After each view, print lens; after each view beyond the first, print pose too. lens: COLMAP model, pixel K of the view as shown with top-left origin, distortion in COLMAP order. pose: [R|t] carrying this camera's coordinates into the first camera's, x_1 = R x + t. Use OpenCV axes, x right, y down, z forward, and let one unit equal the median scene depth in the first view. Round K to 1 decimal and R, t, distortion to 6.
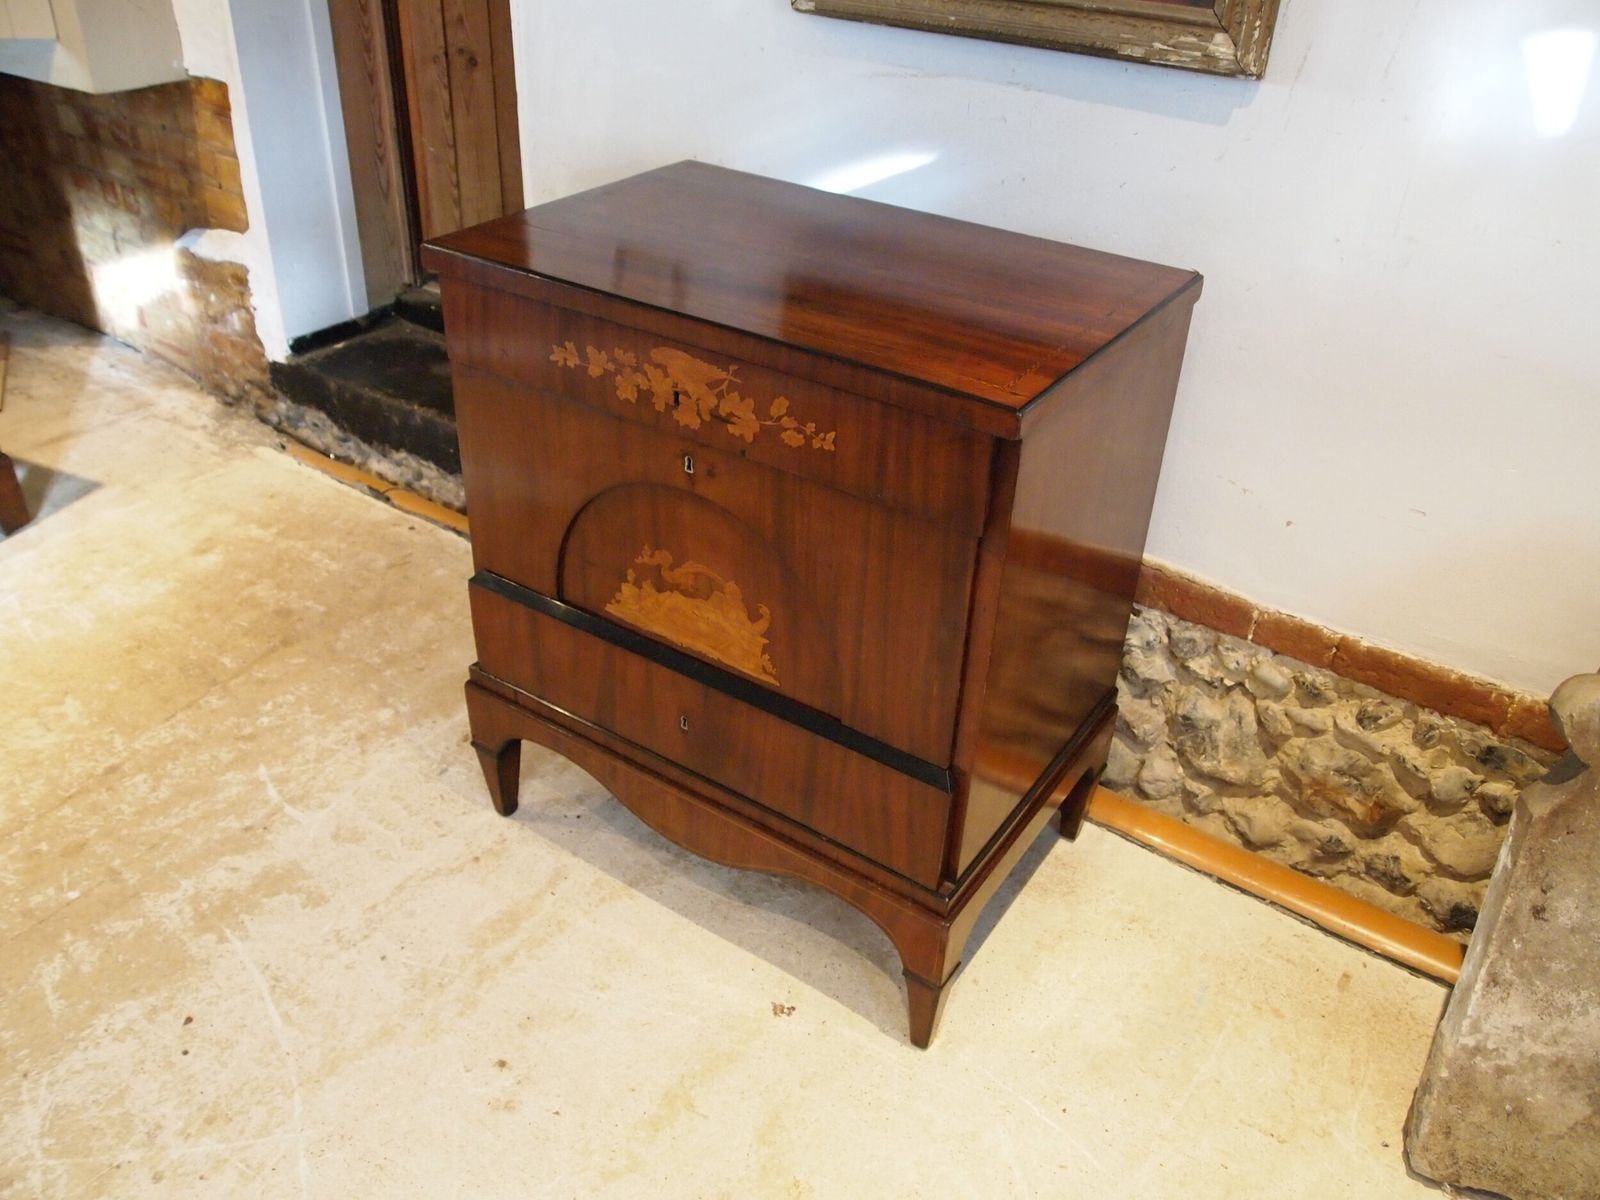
lens RADIAL K [[1267.8, 0, 808.6], [0, 1267.8, 608.3], [0, 0, 1]] dist [-0.054423, 0.007934]
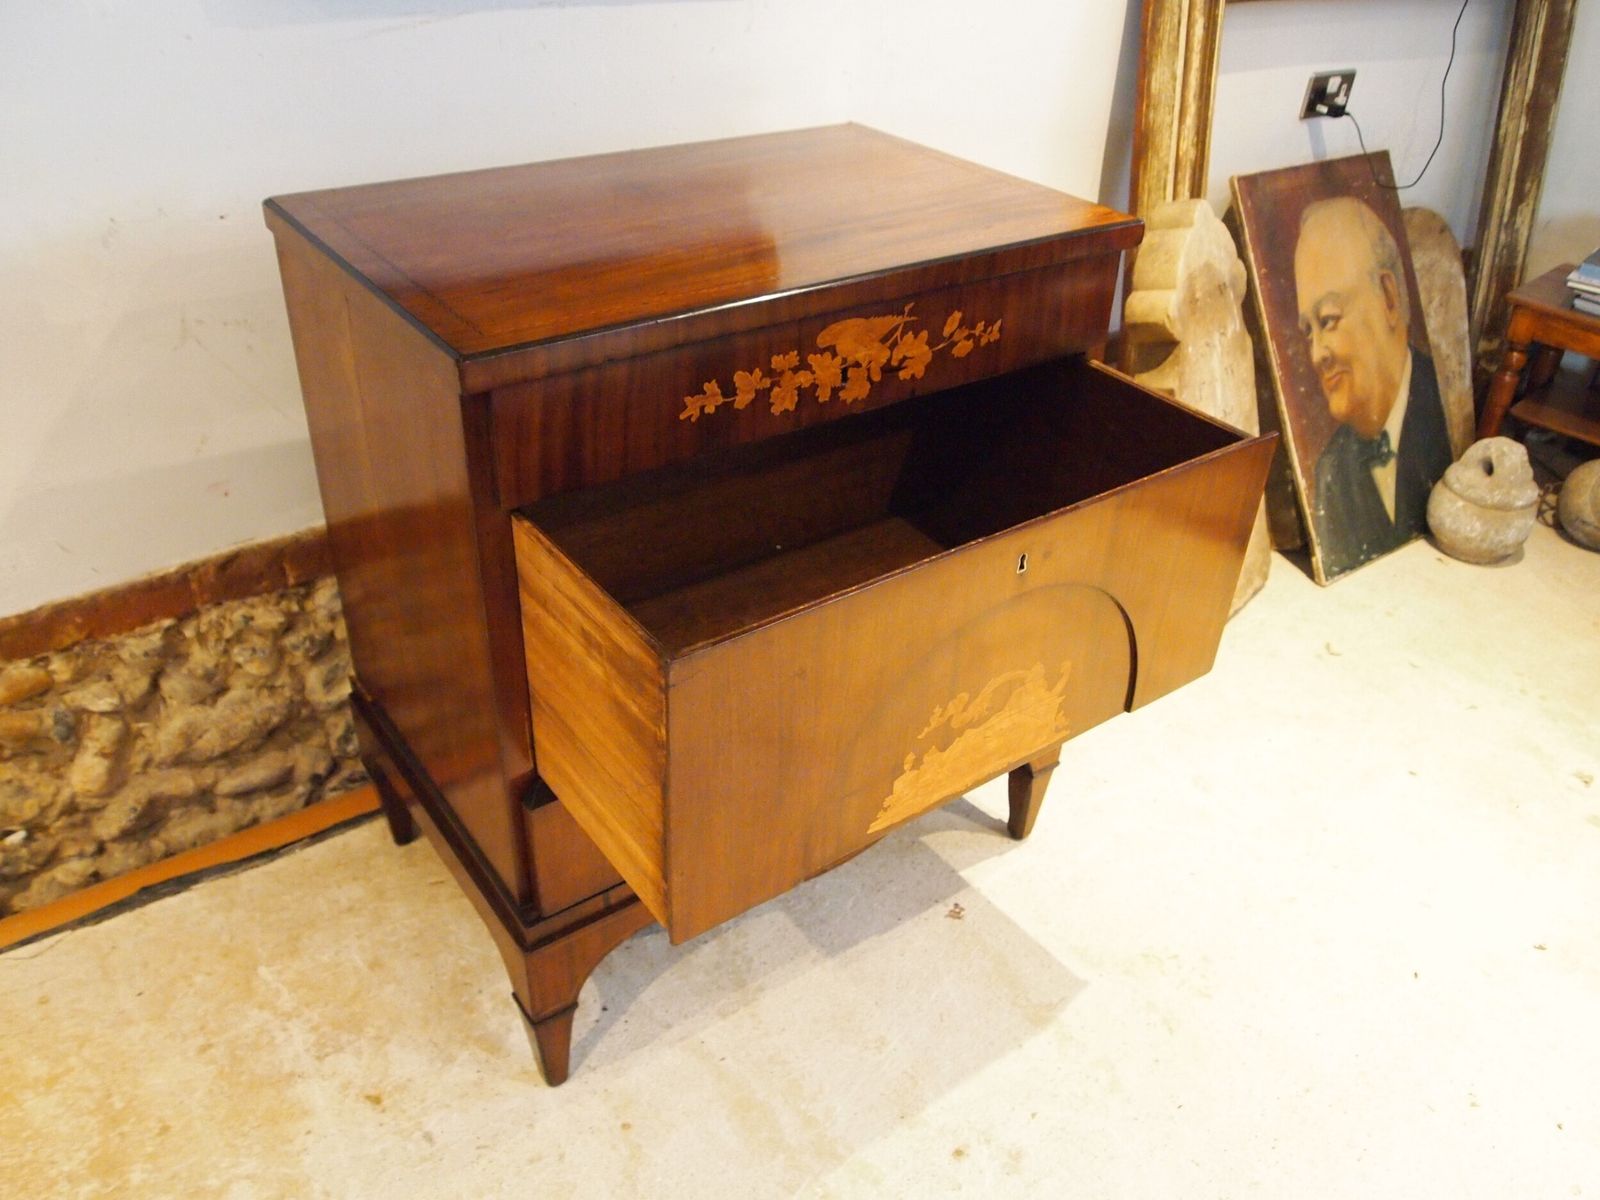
lens RADIAL K [[1267.8, 0, 807.6], [0, 1267.8, 607.3], [0, 0, 1]] dist [-0.054423, 0.007934]
pose [[0.352774, -0.534198, 0.768234, -0.715182], [0.490702, 0.804683, 0.334212, -0.279872], [-0.796720, 0.259073, 0.546003, 0.473499]]
